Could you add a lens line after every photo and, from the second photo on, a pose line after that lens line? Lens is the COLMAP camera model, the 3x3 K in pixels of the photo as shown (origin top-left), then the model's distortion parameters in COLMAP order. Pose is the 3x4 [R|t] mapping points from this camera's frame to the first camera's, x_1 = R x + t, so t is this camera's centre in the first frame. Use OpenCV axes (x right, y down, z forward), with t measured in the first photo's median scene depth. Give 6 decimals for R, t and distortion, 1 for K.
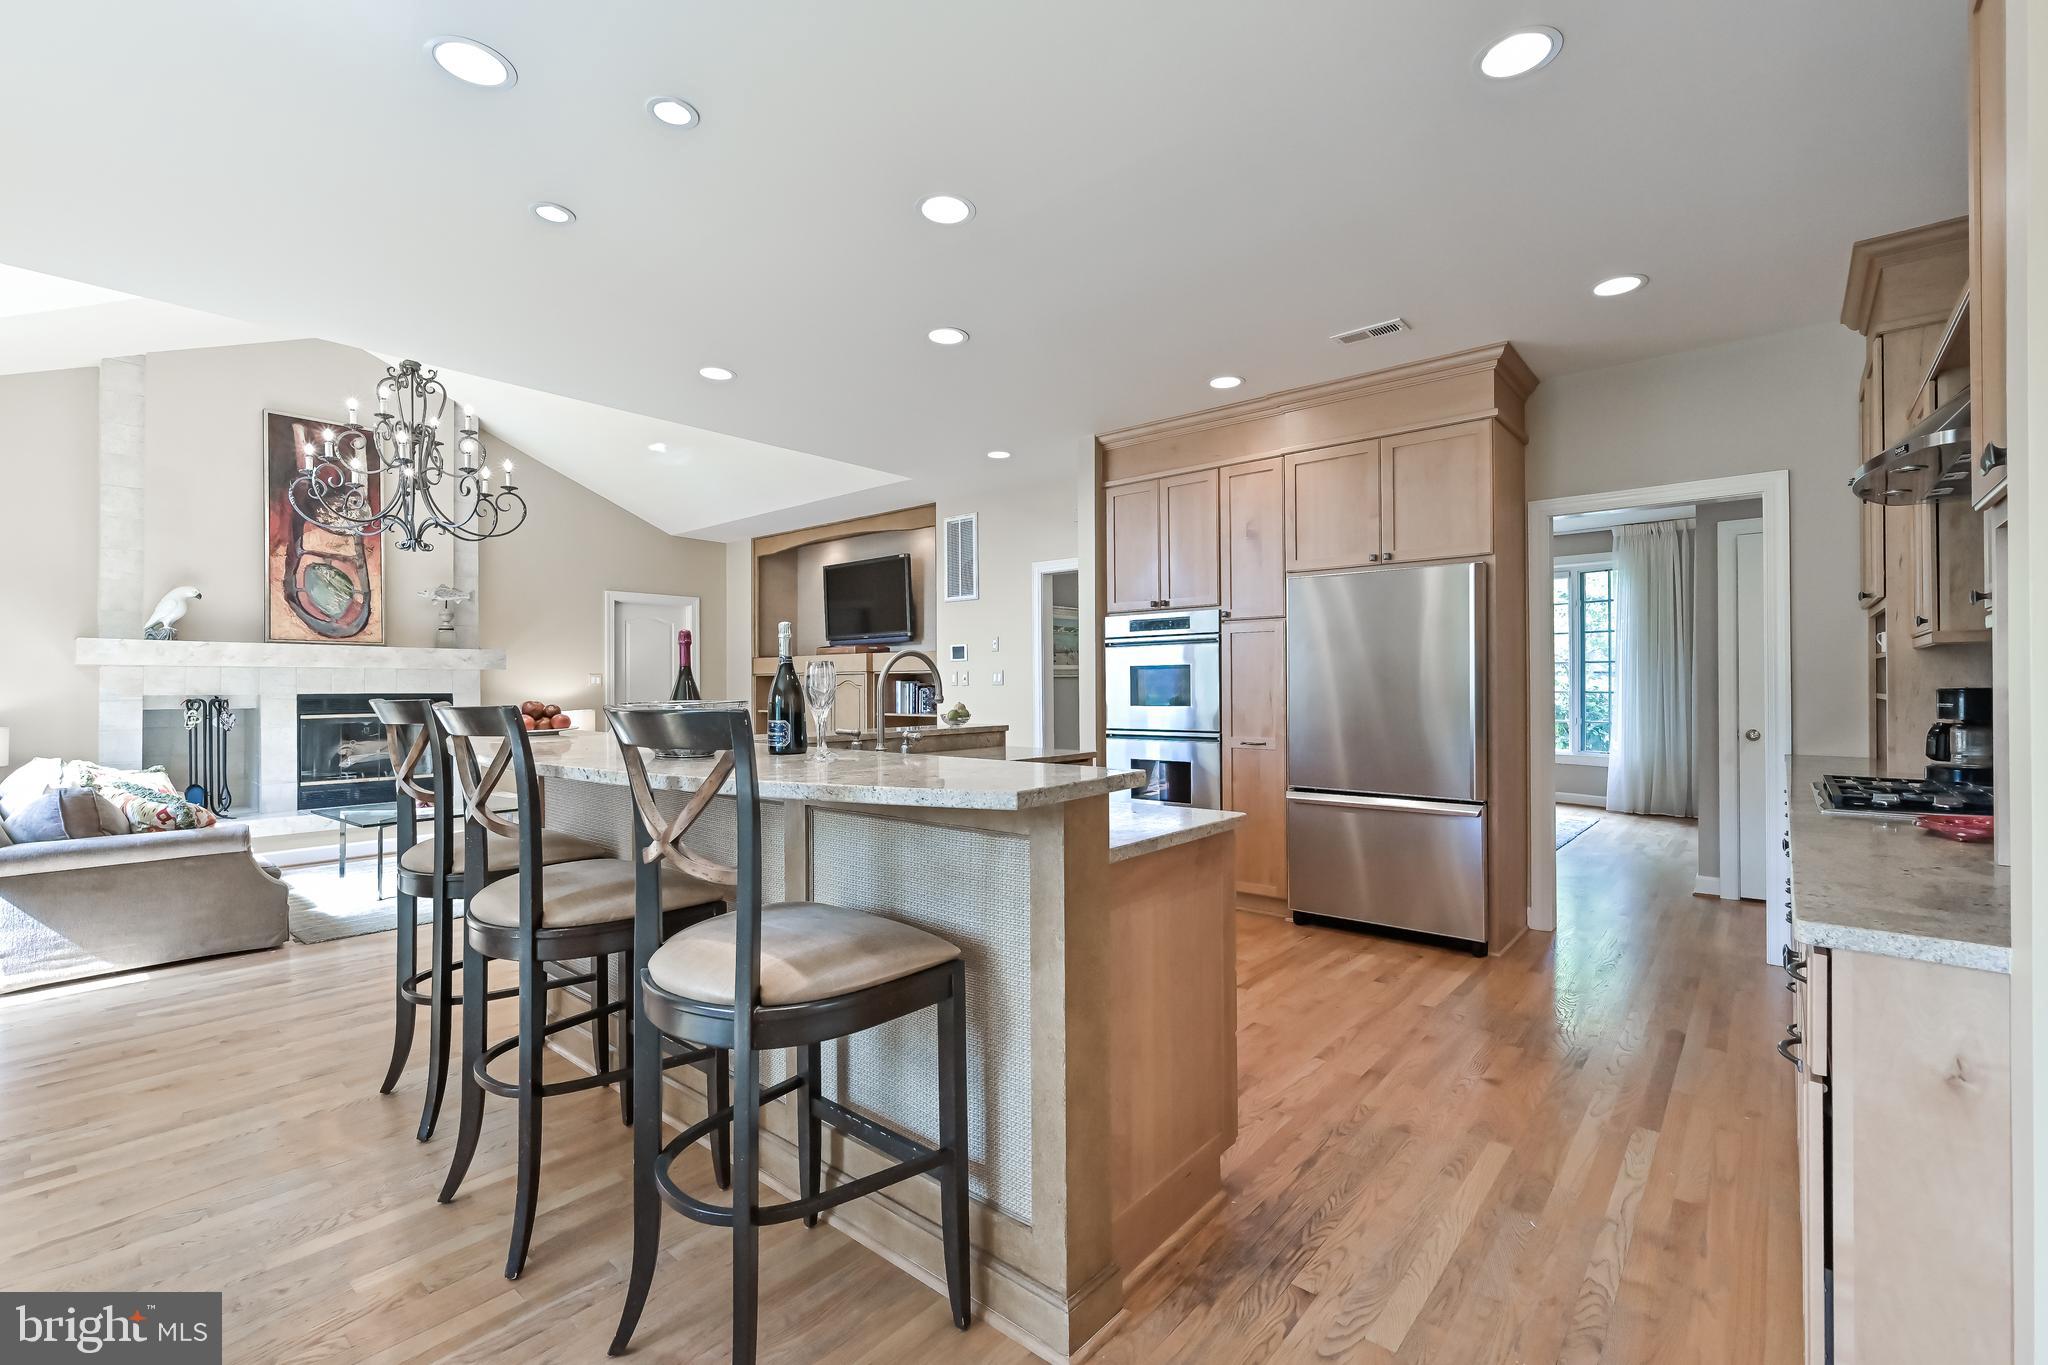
lens RADIAL K [[889.7, 0, 1027.0], [0, 889.7, 680.7], [0, 0, 1]] dist [-0.002237, -0.000644]
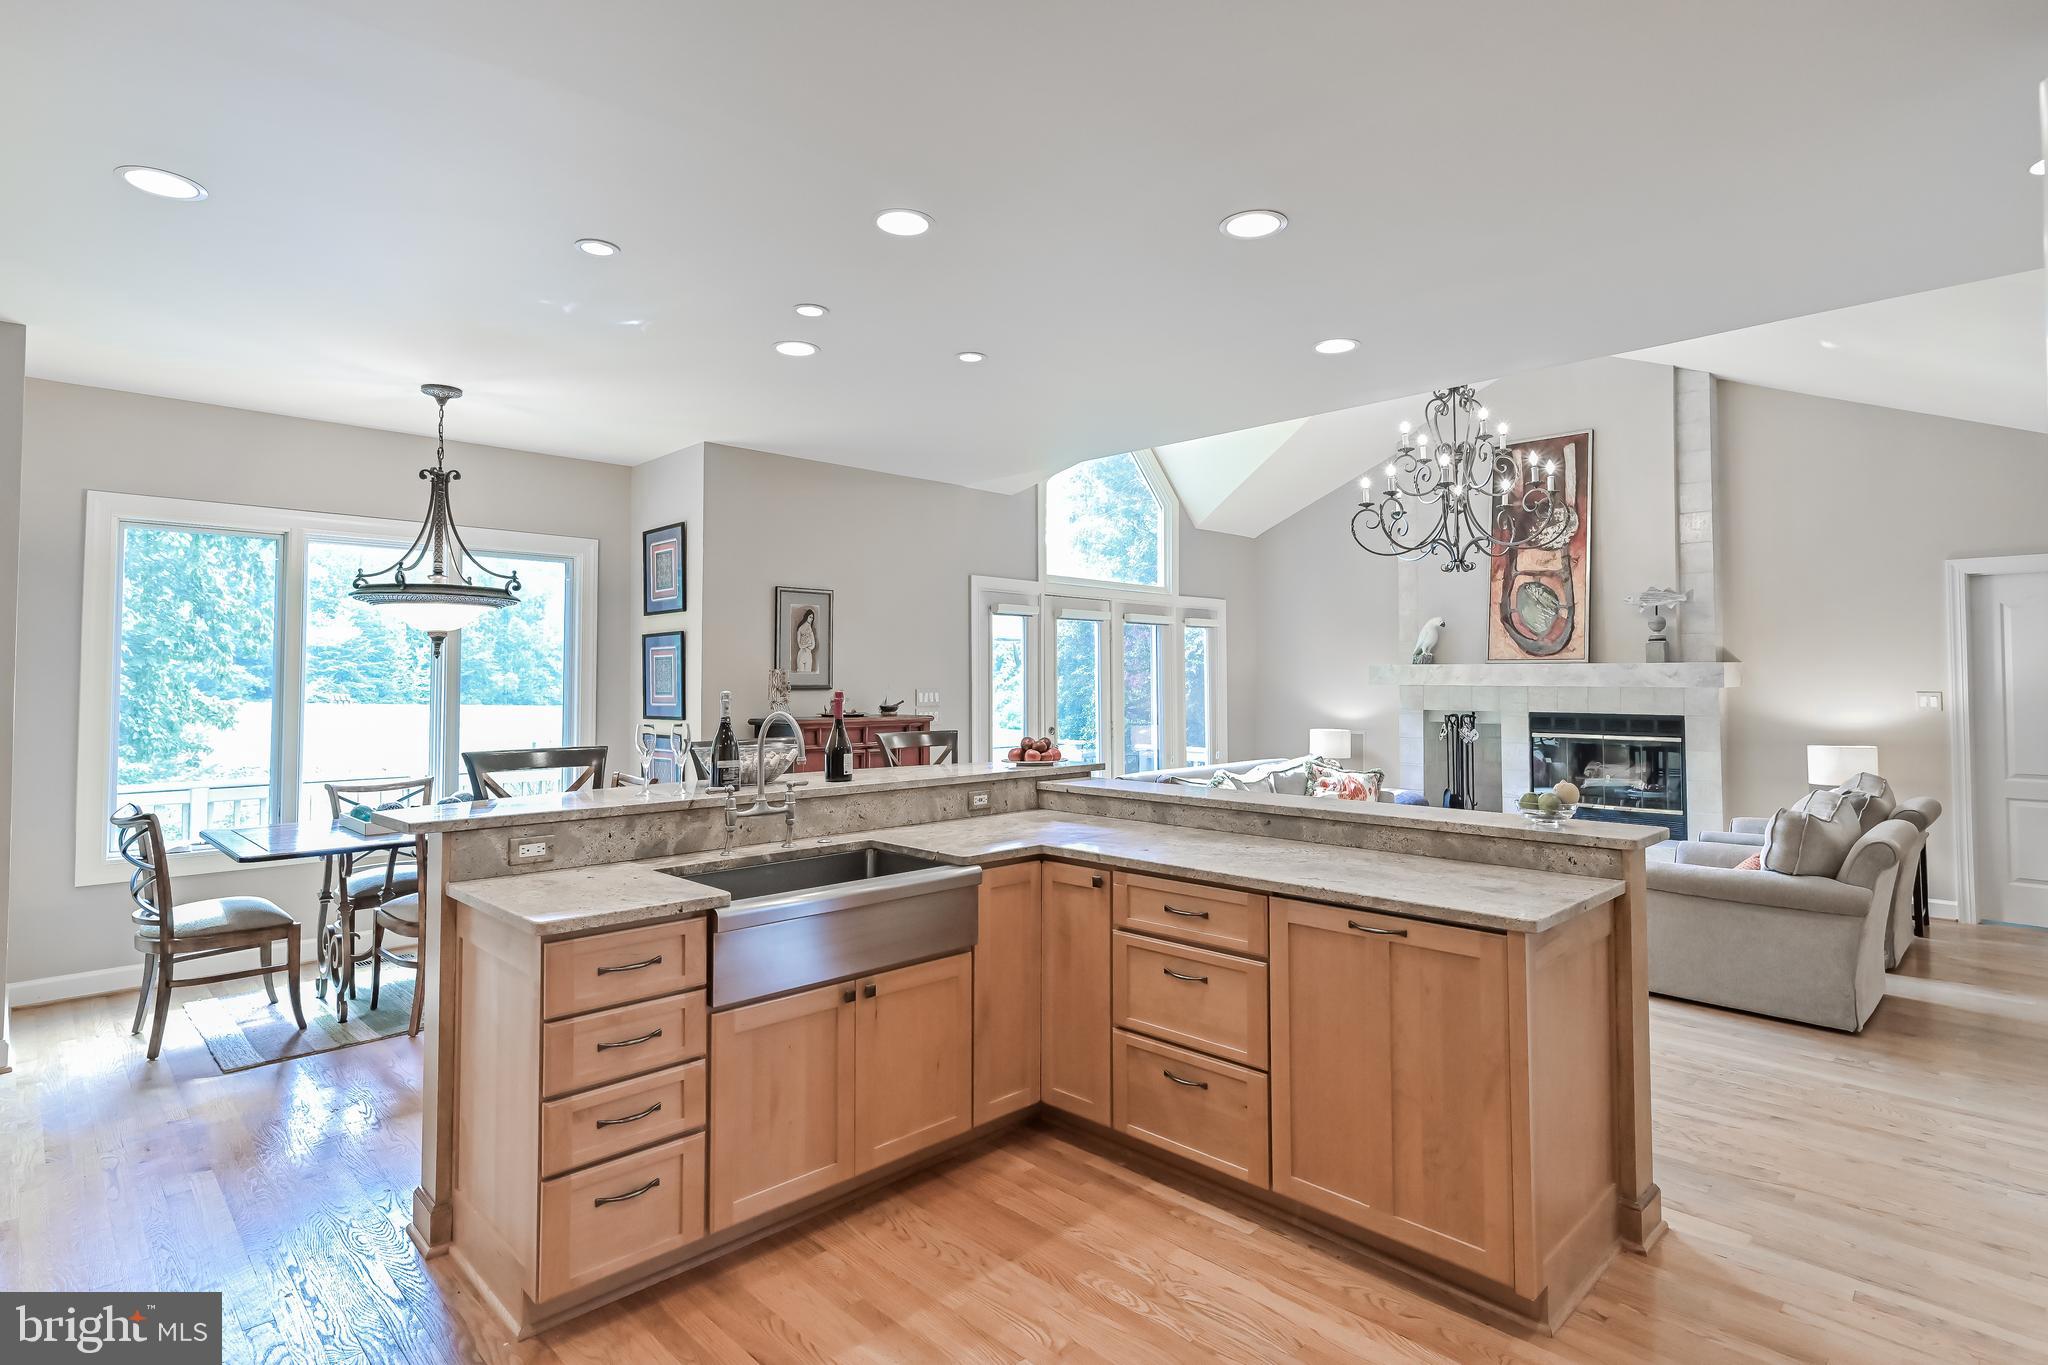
lens RADIAL K [[1034.9, 0, 1029.7], [0, 1034.9, 647.2], [0, 0, 1]] dist [-0.001610, -0.000387]
pose [[-0.086880, -0.026751, -0.995860, 0.423054], [0.005972, 0.999607, -0.027373, -0.030888], [0.996201, -0.008325, -0.086686, 0.549735]]
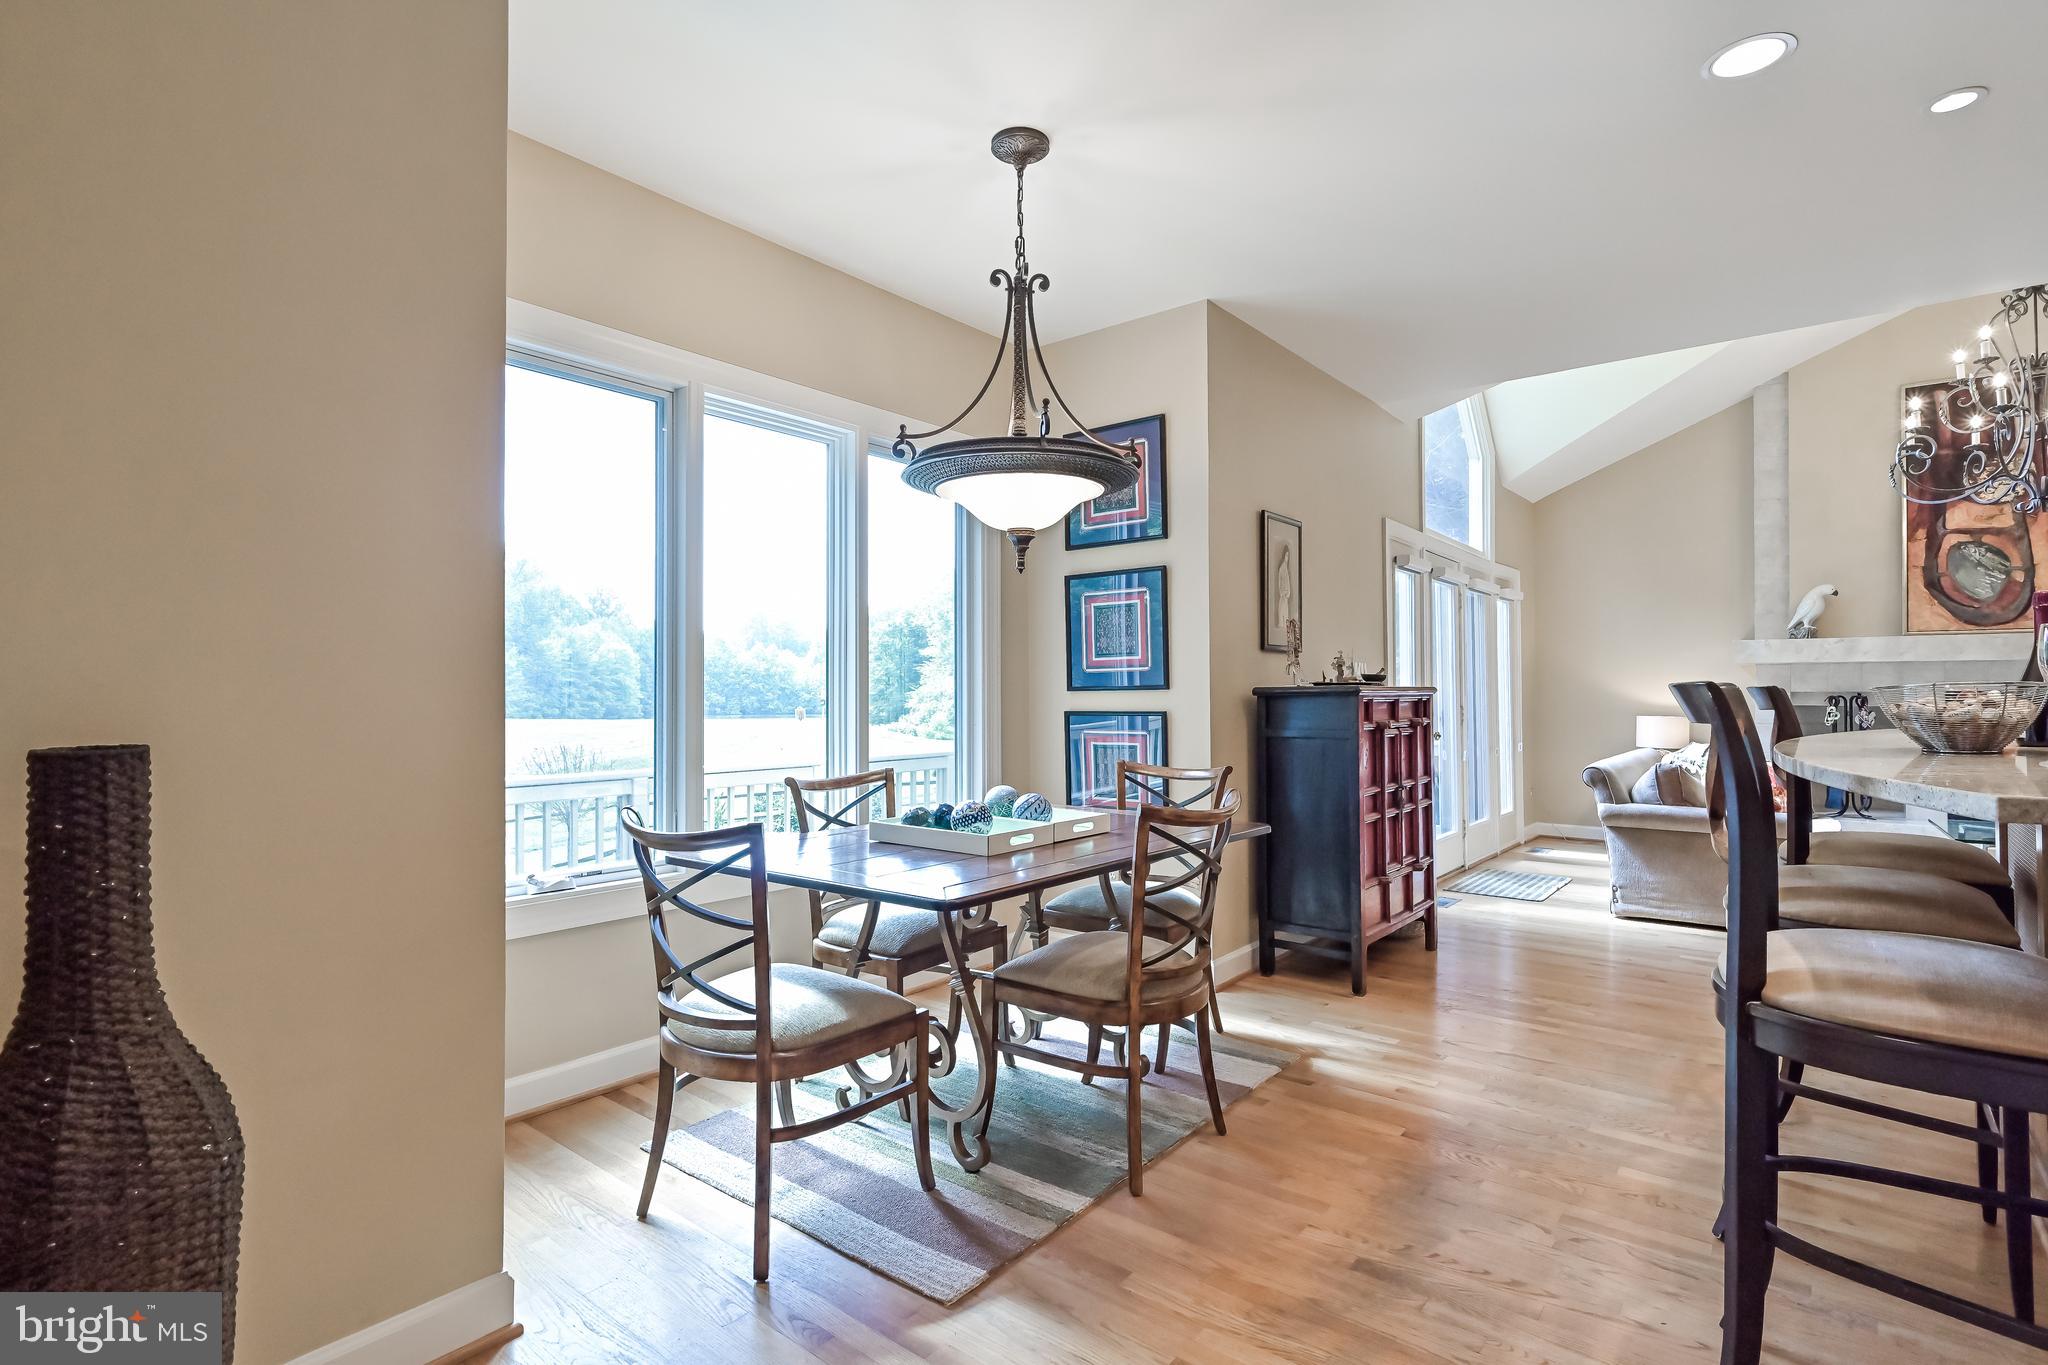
lens RADIAL K [[1004.1, 0, 1024.0], [0, 1004.1, 682.5], [0, 0, 1]] dist [0.000850, 0.000319]
pose [[0.026951, -0.006857, -0.999613, 0.170529], [0.007128, 0.999952, -0.006667, 0.006823], [0.999611, -0.006946, 0.026999, 0.045789]]
